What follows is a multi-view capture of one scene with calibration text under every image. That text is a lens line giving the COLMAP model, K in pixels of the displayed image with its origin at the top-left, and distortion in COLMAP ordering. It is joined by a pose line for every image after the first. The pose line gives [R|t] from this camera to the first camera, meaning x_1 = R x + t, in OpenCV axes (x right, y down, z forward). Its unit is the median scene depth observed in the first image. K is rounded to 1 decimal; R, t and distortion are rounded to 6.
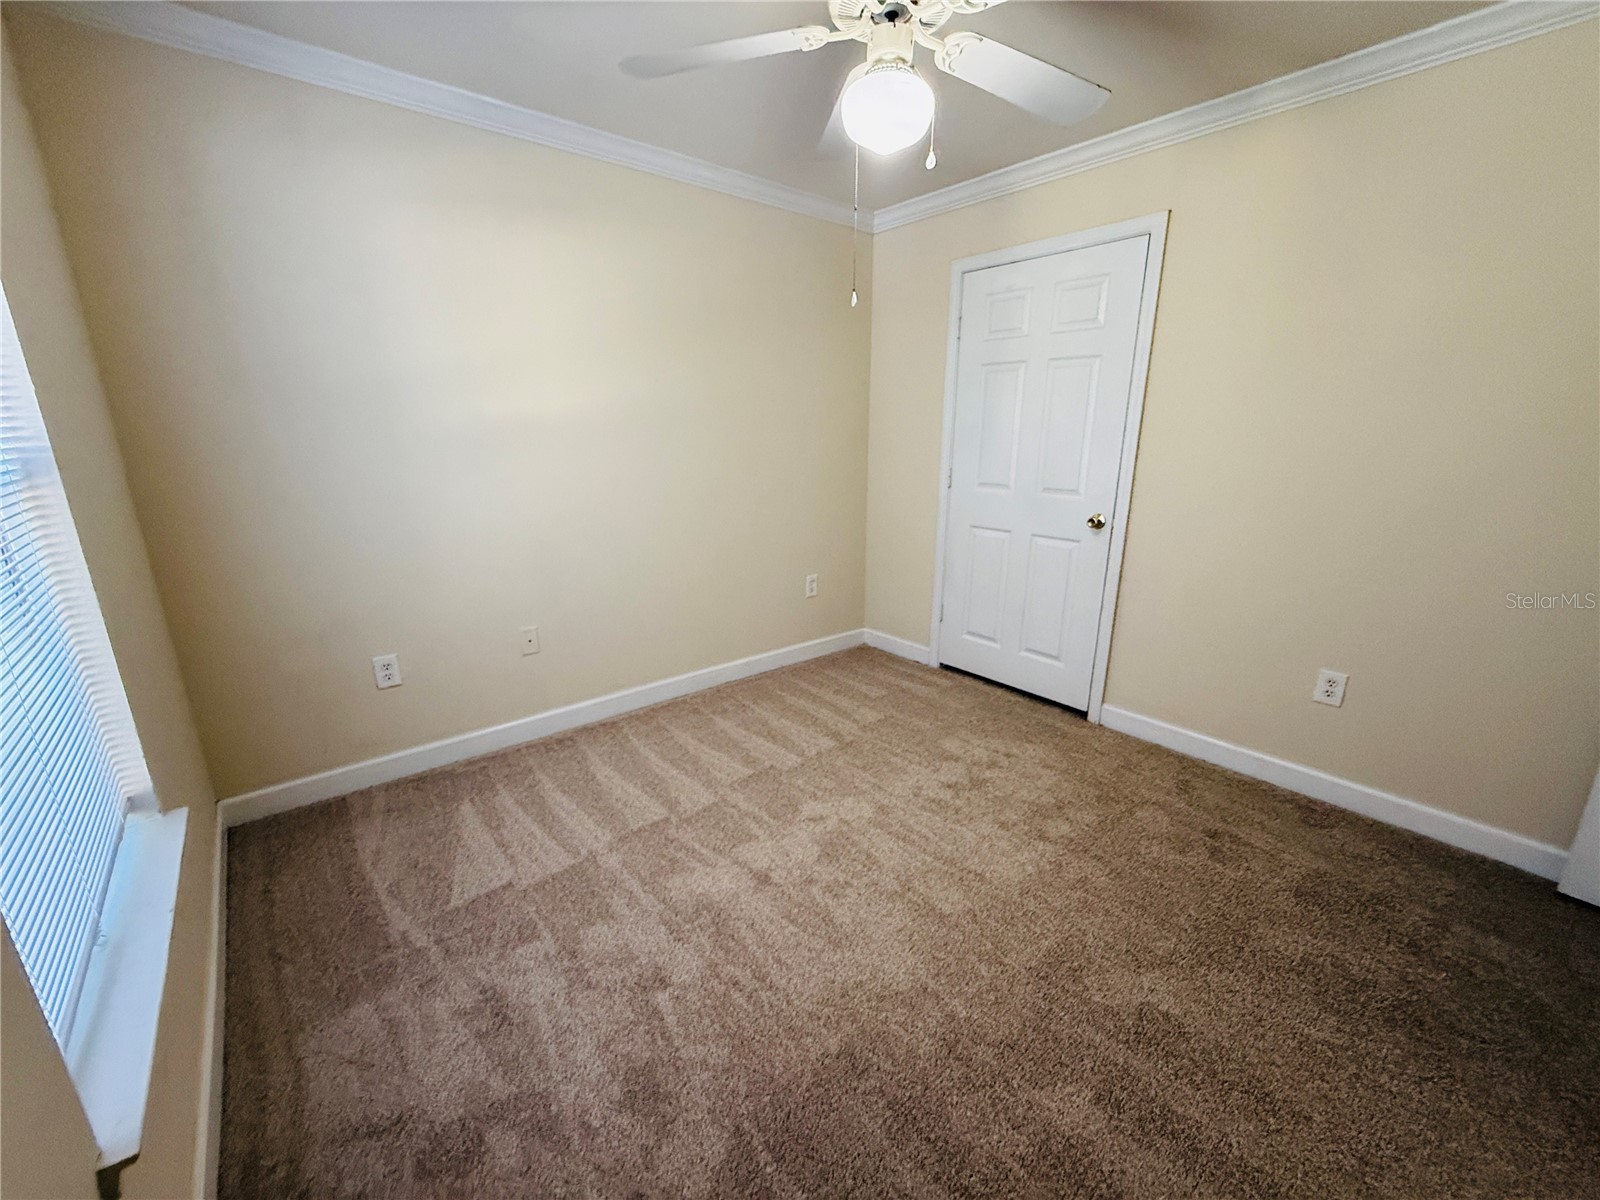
lens RADIAL K [[636.6, 0, 795.3], [0, 636.6, 601.9], [0, 0, 1]] dist [-0.001307, 0.000038]
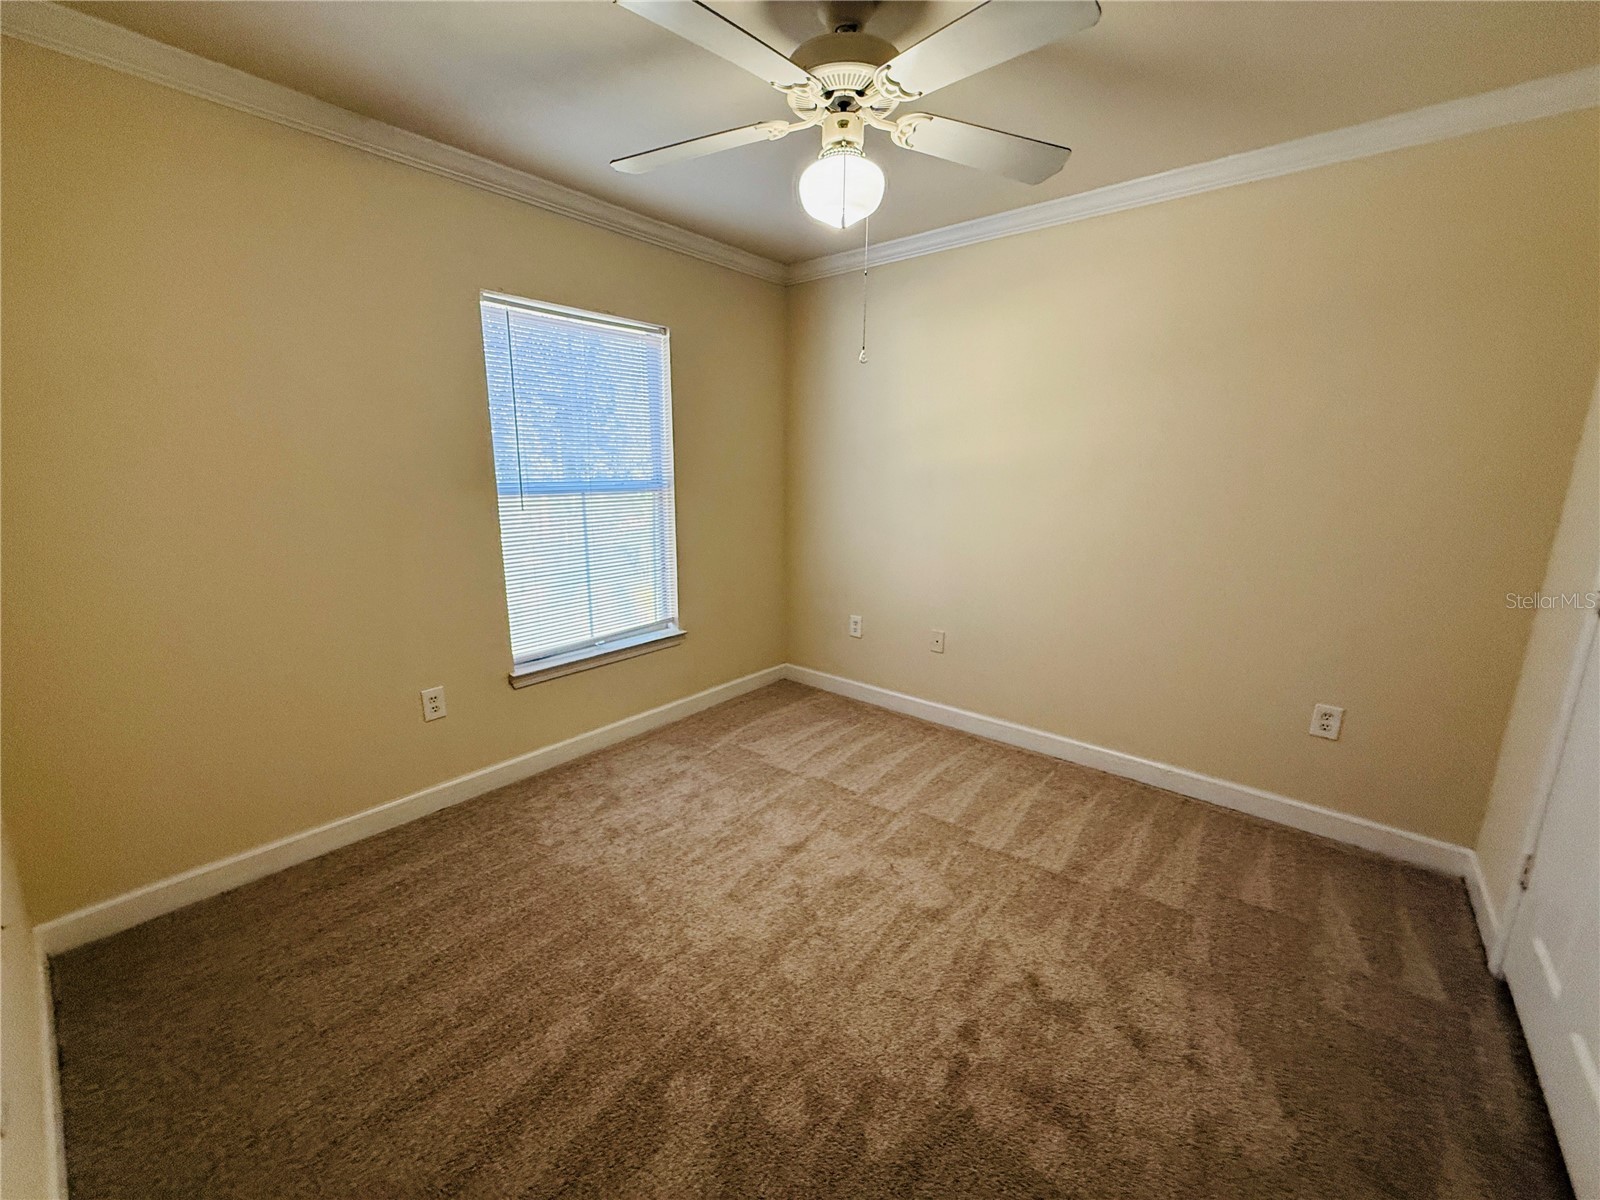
lens RADIAL K [[636.6, 0, 795.3], [0, 636.6, 601.9], [0, 0, 1]] dist [-0.001307, 0.000038]
pose [[0.188452, 0.223139, -0.956397, 0.780288], [-0.259438, 0.950562, 0.170657, -0.169958], [0.947195, 0.215965, 0.237026, 0.474604]]
